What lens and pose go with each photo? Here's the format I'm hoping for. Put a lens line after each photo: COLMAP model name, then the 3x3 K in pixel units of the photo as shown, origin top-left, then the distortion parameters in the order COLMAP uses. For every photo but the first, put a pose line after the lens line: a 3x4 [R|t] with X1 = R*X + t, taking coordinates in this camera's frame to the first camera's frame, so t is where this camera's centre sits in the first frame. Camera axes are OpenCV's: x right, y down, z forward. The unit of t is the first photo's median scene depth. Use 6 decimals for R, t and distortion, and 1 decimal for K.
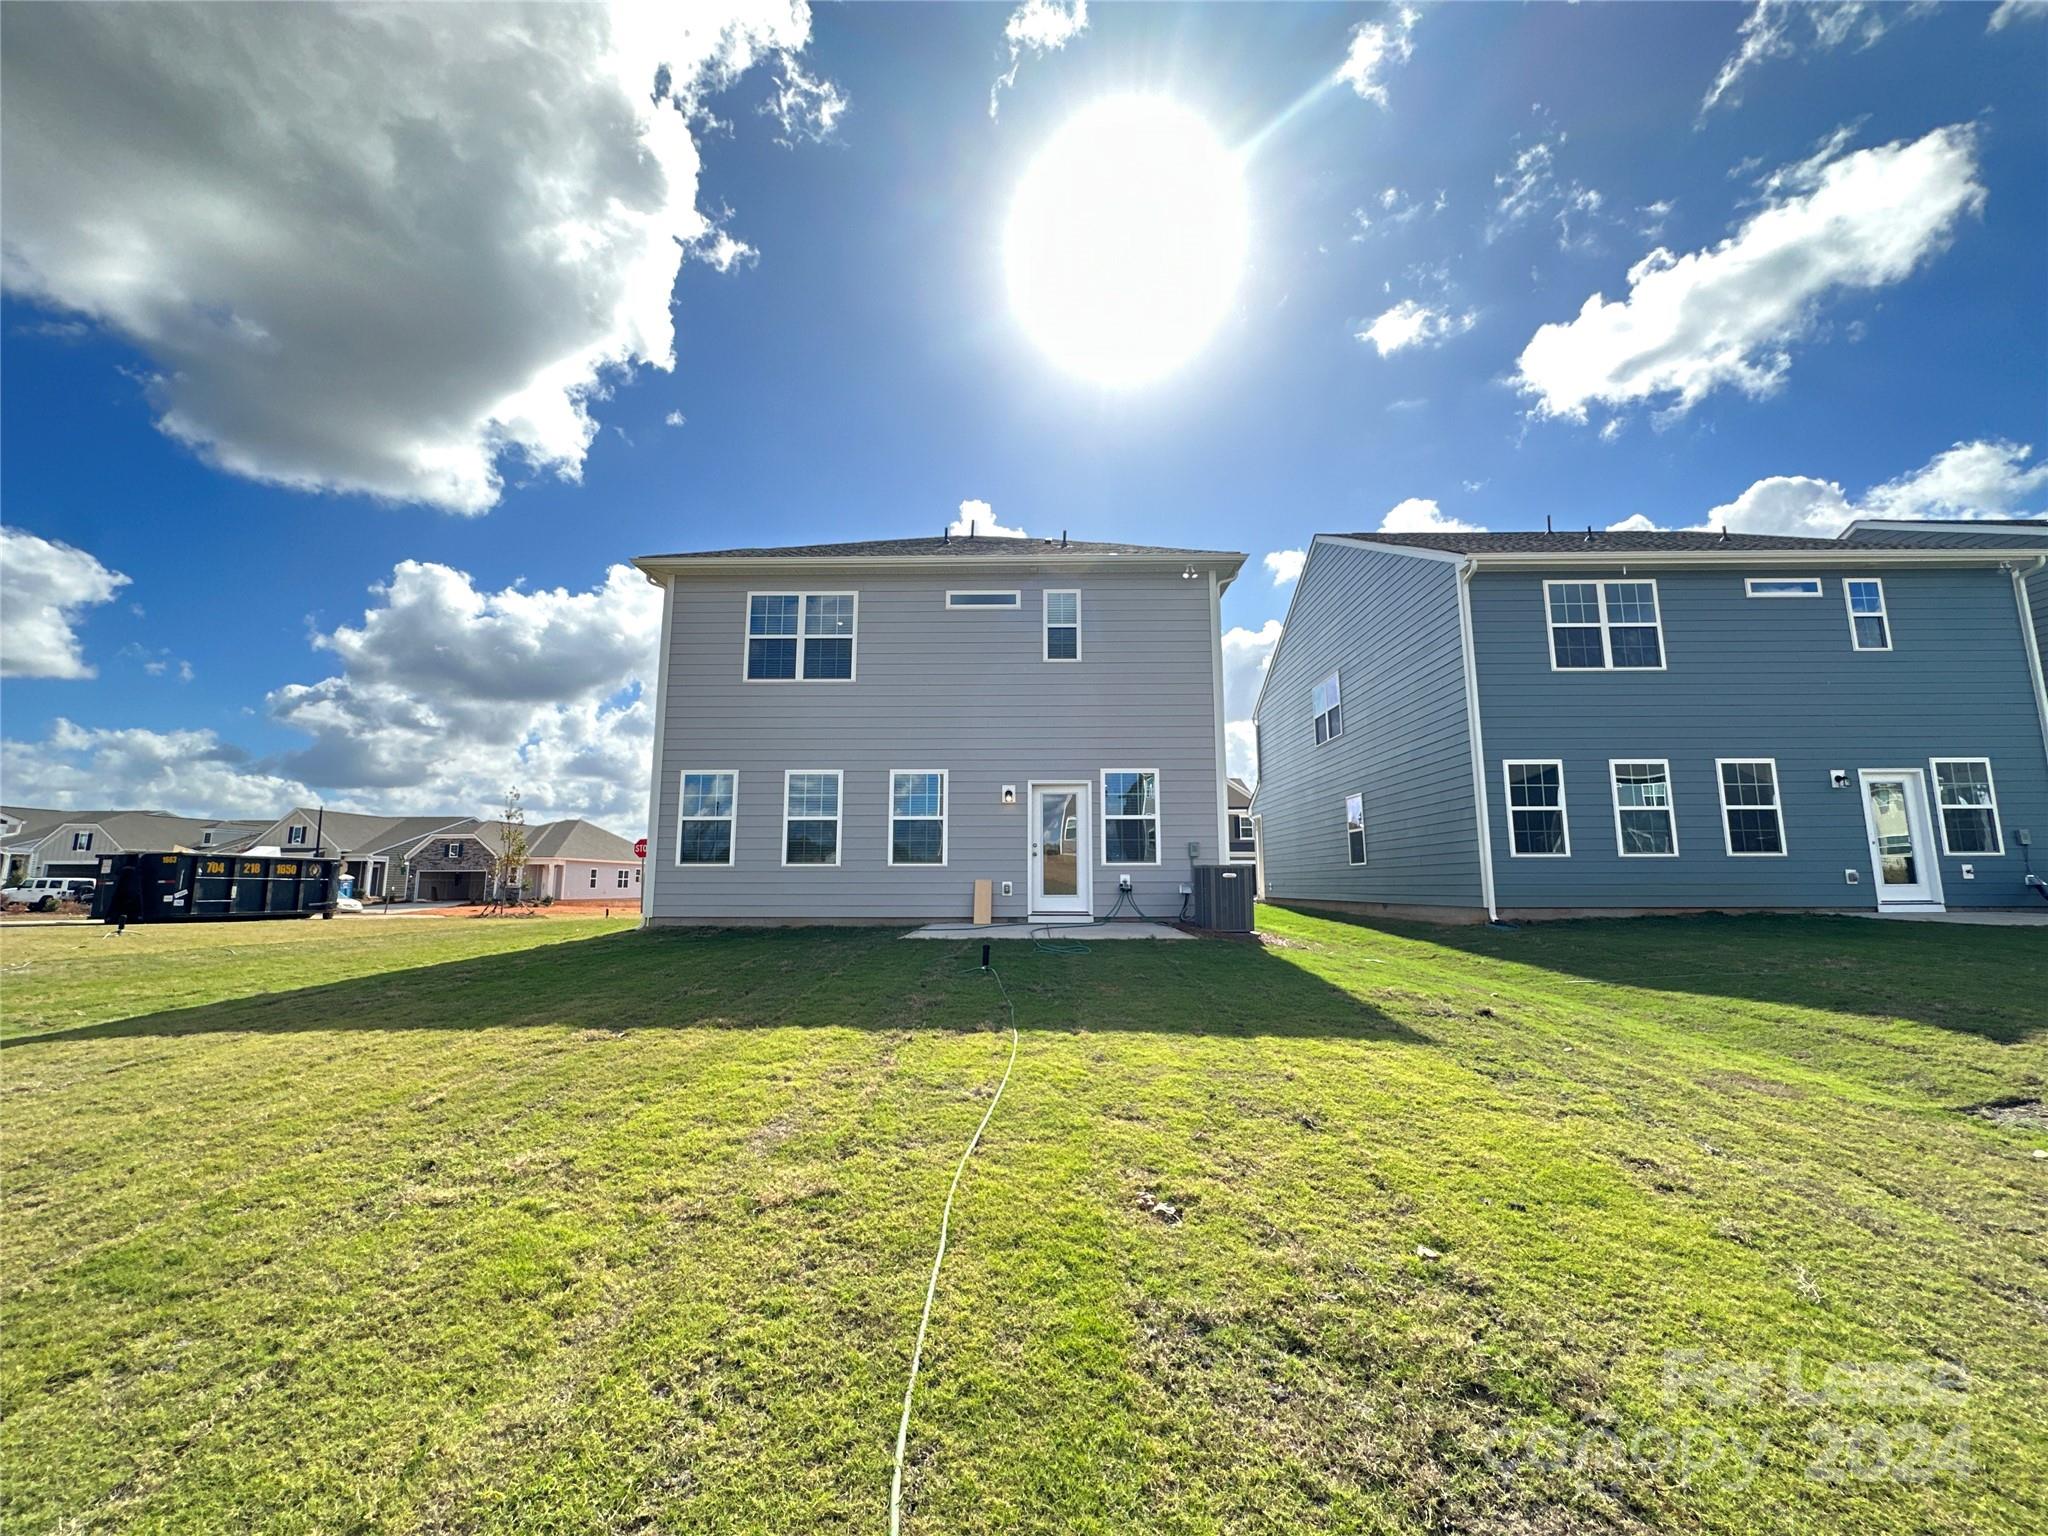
lens RADIAL K [[819.1, 0, 1025.5], [0, 819.1, 765.3], [0, 0, 1]] dist [-0.005368, -0.000493]
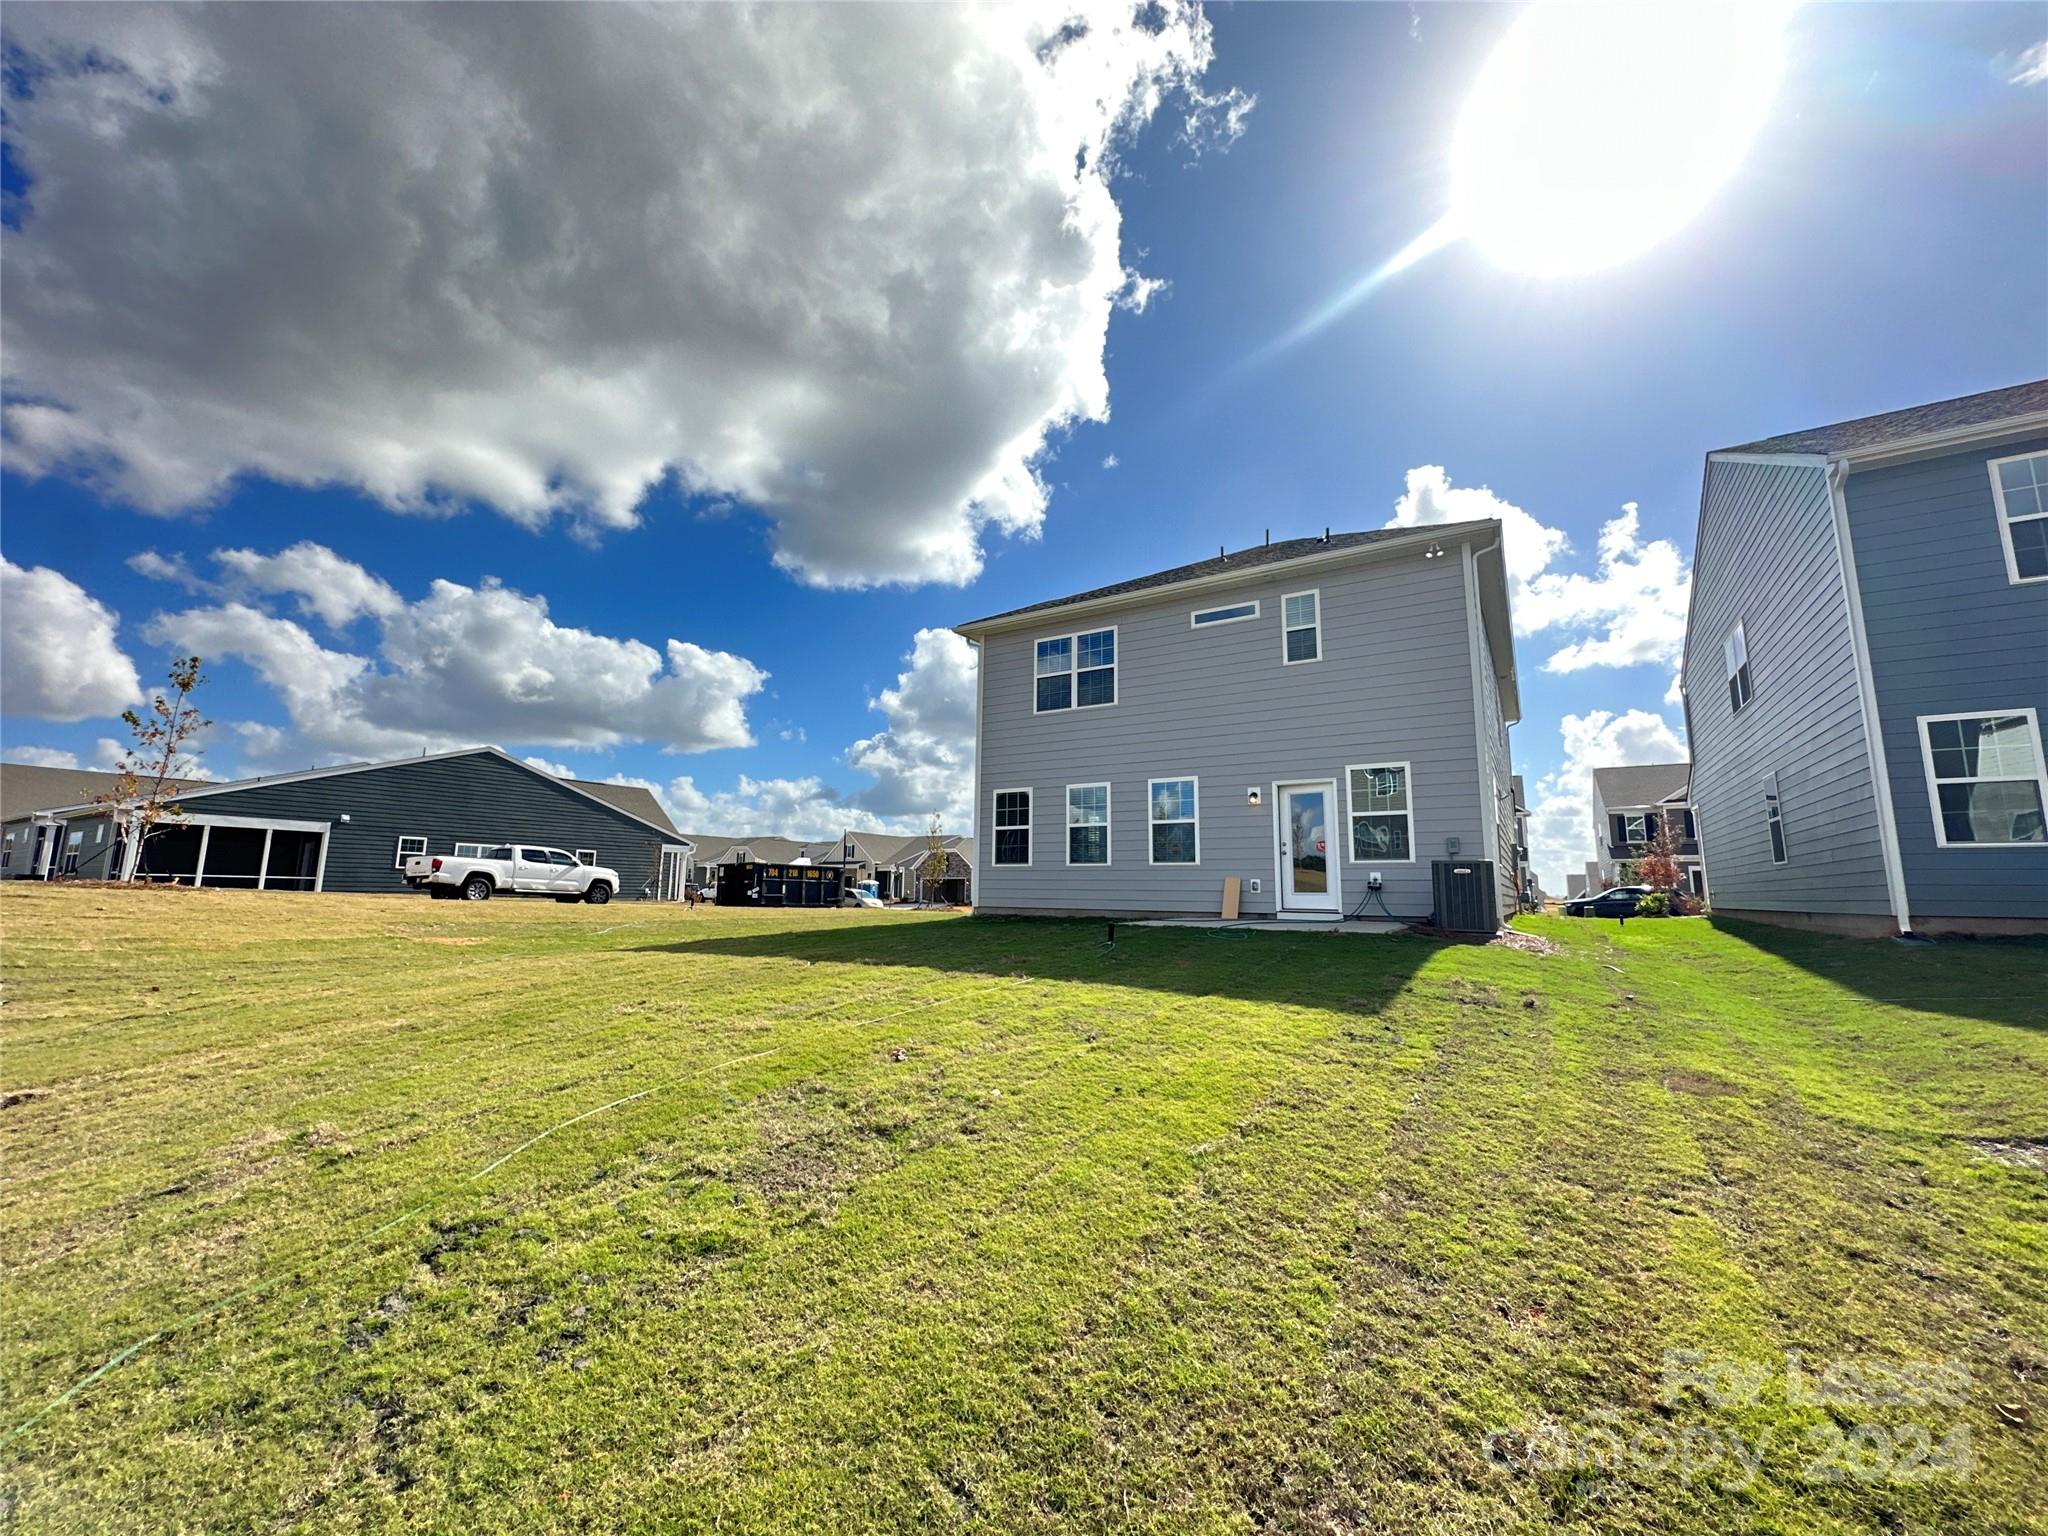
lens RADIAL K [[818.7, 0, 1023.5], [0, 818.7, 784.0], [0, 0, 1]] dist [0.001581, -0.000031]
pose [[0.857044, -0.056726, -0.512111, 0.257961], [0.061819, 0.998062, -0.007098, 0.008508], [0.511521, -0.025575, 0.858890, -0.052501]]
